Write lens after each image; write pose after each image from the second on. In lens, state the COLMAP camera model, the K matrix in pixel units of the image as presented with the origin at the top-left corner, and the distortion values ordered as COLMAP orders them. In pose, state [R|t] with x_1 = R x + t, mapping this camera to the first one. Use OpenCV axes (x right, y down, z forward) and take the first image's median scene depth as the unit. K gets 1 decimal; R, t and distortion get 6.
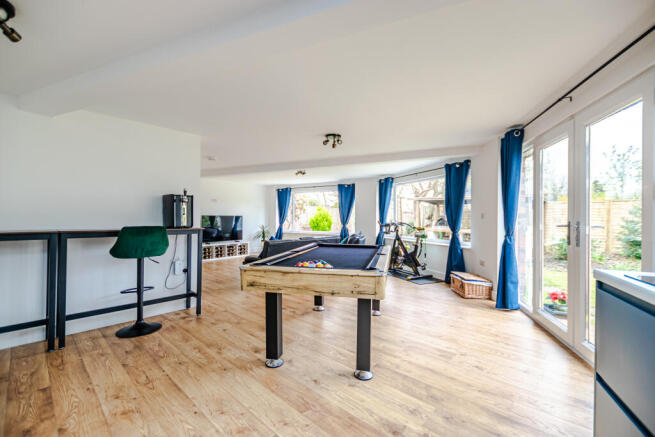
lens RADIAL K [[287.4, 0, 324.4], [0, 287.4, 218.3], [0, 0, 1]] dist [-0.000157, -0.000143]
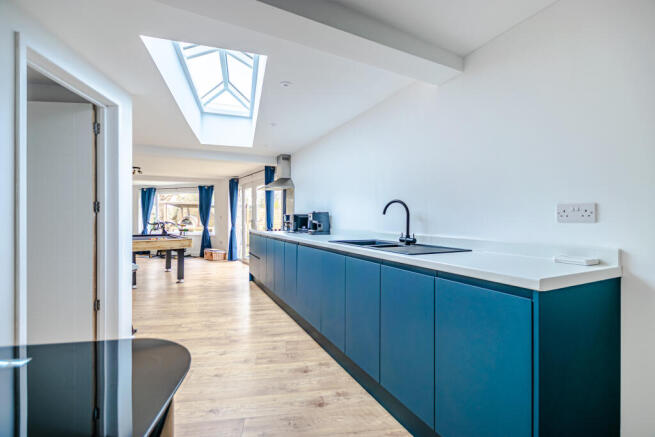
lens RADIAL K [[287.4, 0, 324.4], [0, 287.4, 218.3], [0, 0, 1]] dist [-0.000157, -0.000143]
pose [[0.642774, -0.004495, 0.766042, -0.417217], [0.006358, 0.999980, 0.000533, 0.003032], [-0.766029, 0.004528, 0.642790, -0.667426]]
